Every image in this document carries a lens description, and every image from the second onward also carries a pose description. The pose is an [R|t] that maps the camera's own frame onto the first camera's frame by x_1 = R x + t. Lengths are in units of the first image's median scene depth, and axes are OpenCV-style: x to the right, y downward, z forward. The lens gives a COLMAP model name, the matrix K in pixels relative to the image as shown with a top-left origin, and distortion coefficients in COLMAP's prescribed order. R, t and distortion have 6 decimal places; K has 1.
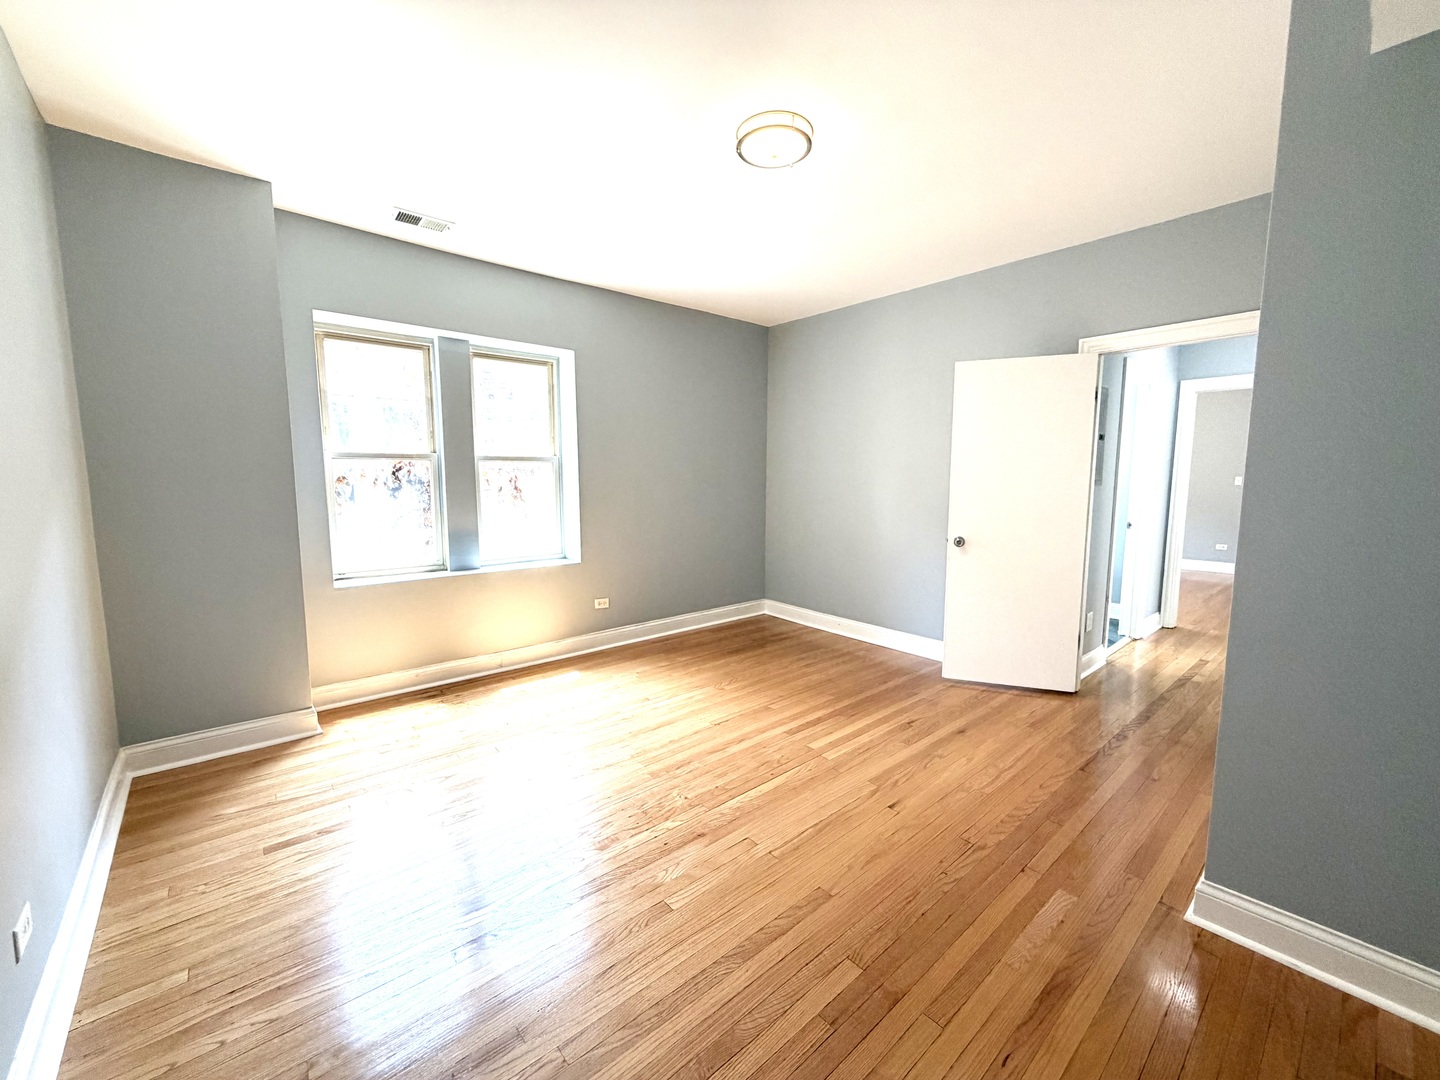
lens RADIAL K [[583.8, 0, 714.4], [0, 583.8, 542.2], [0, 0, 1]] dist [-0.002717, -0.000547]
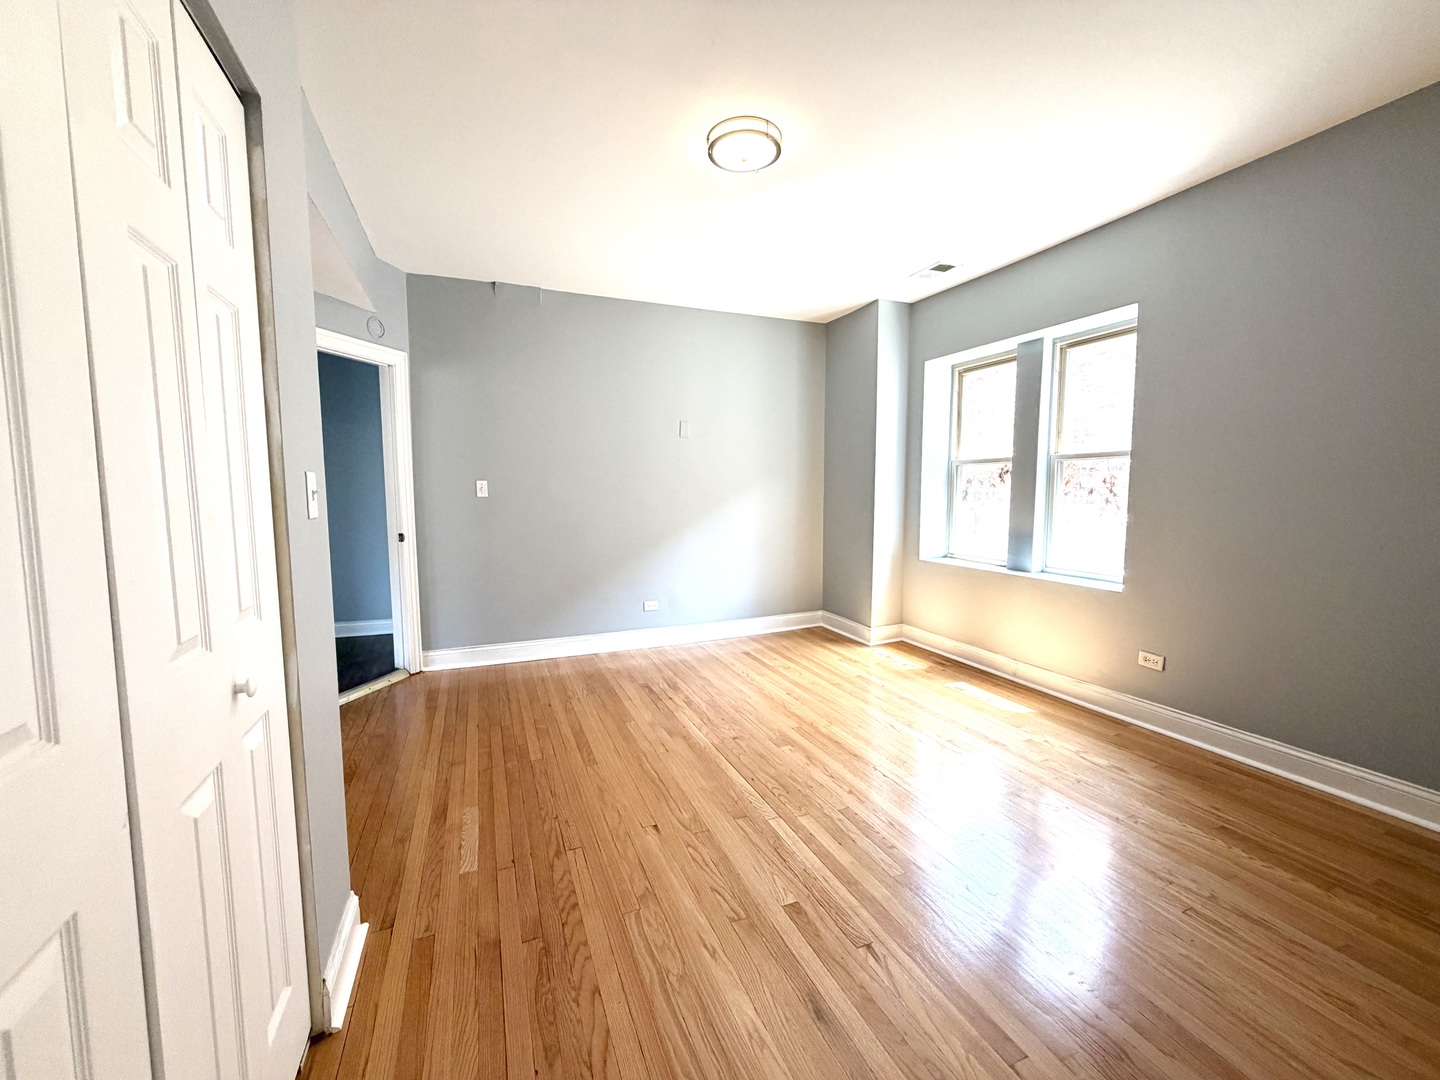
lens RADIAL K [[583.8, 0, 714.4], [0, 583.8, 542.2], [0, 0, 1]] dist [-0.002717, -0.000547]
pose [[-0.317553, 0.091737, -0.943793, 0.706370], [-0.104442, 0.985870, 0.130968, -0.080067], [0.942471, 0.140161, -0.303484, 0.832358]]
